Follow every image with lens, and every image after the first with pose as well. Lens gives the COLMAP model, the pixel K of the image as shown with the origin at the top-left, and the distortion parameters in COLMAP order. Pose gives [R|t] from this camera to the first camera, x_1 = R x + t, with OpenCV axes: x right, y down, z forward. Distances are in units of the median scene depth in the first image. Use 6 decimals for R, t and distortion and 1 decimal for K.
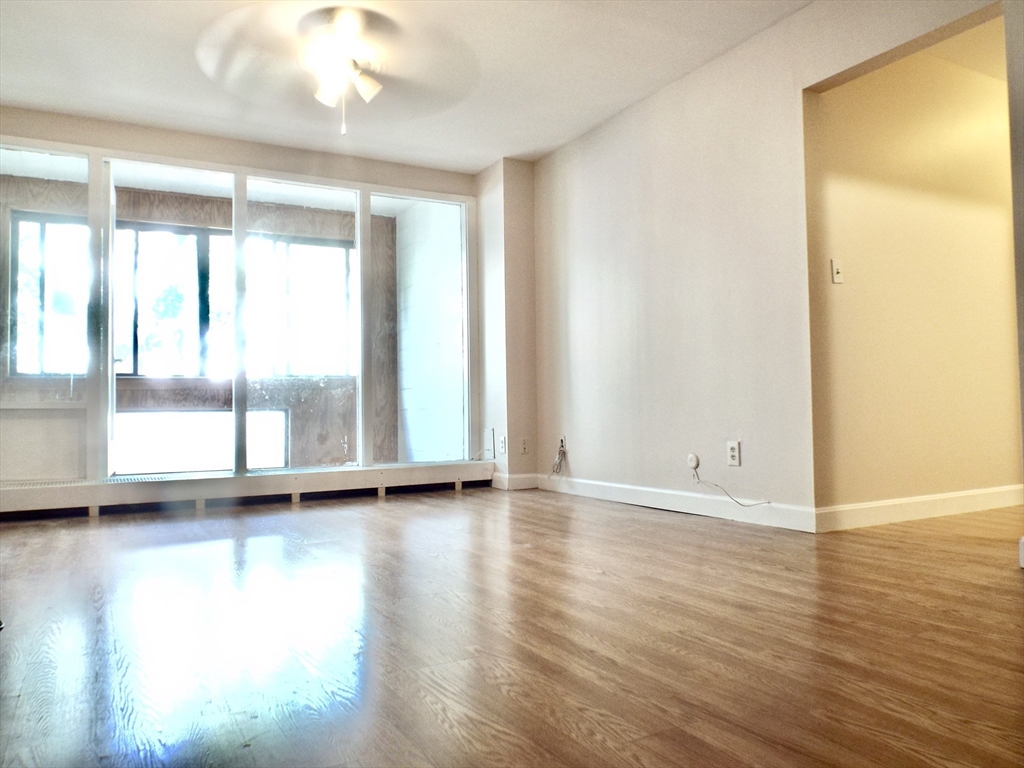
lens RADIAL K [[755.4, 0, 511.3], [0, 755.4, 388.4], [0, 0, 1]] dist [-0.046698, 0.001583]
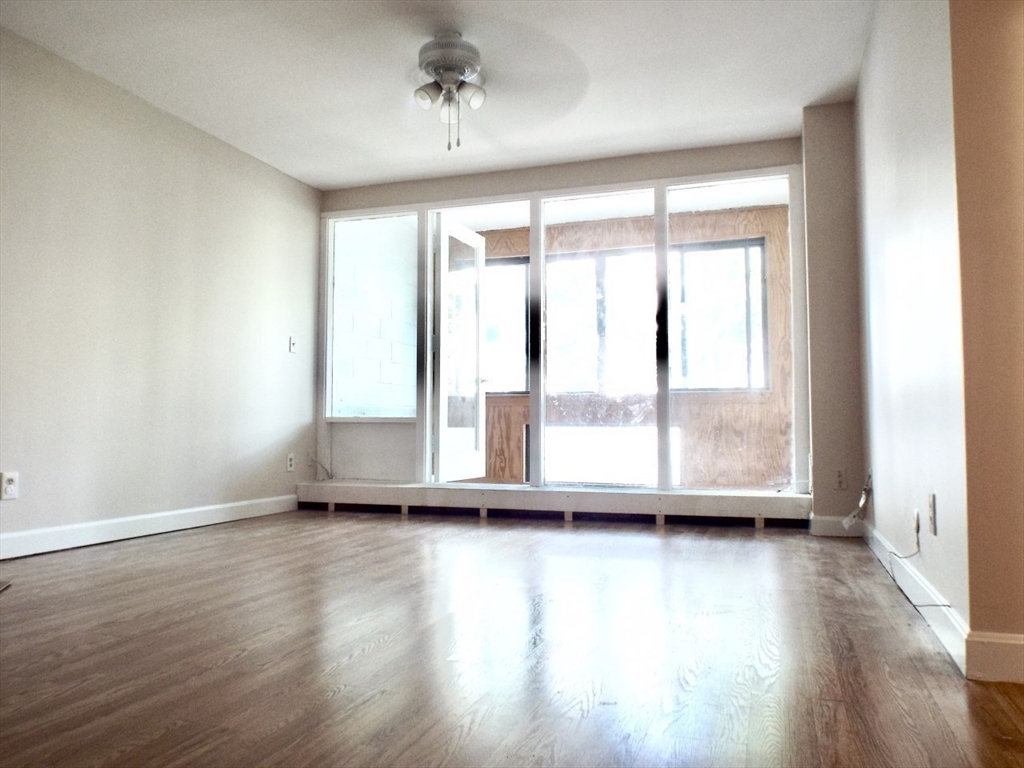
lens RADIAL K [[780.7, 0, 511.0], [0, 780.7, 376.5], [0, 0, 1]] dist [0.007051, 0.003738]
pose [[0.650378, -0.035820, -0.758766, 0.408307], [0.010355, 0.999213, -0.038294, 0.001204], [0.759540, 0.017049, 0.650237, 0.248700]]
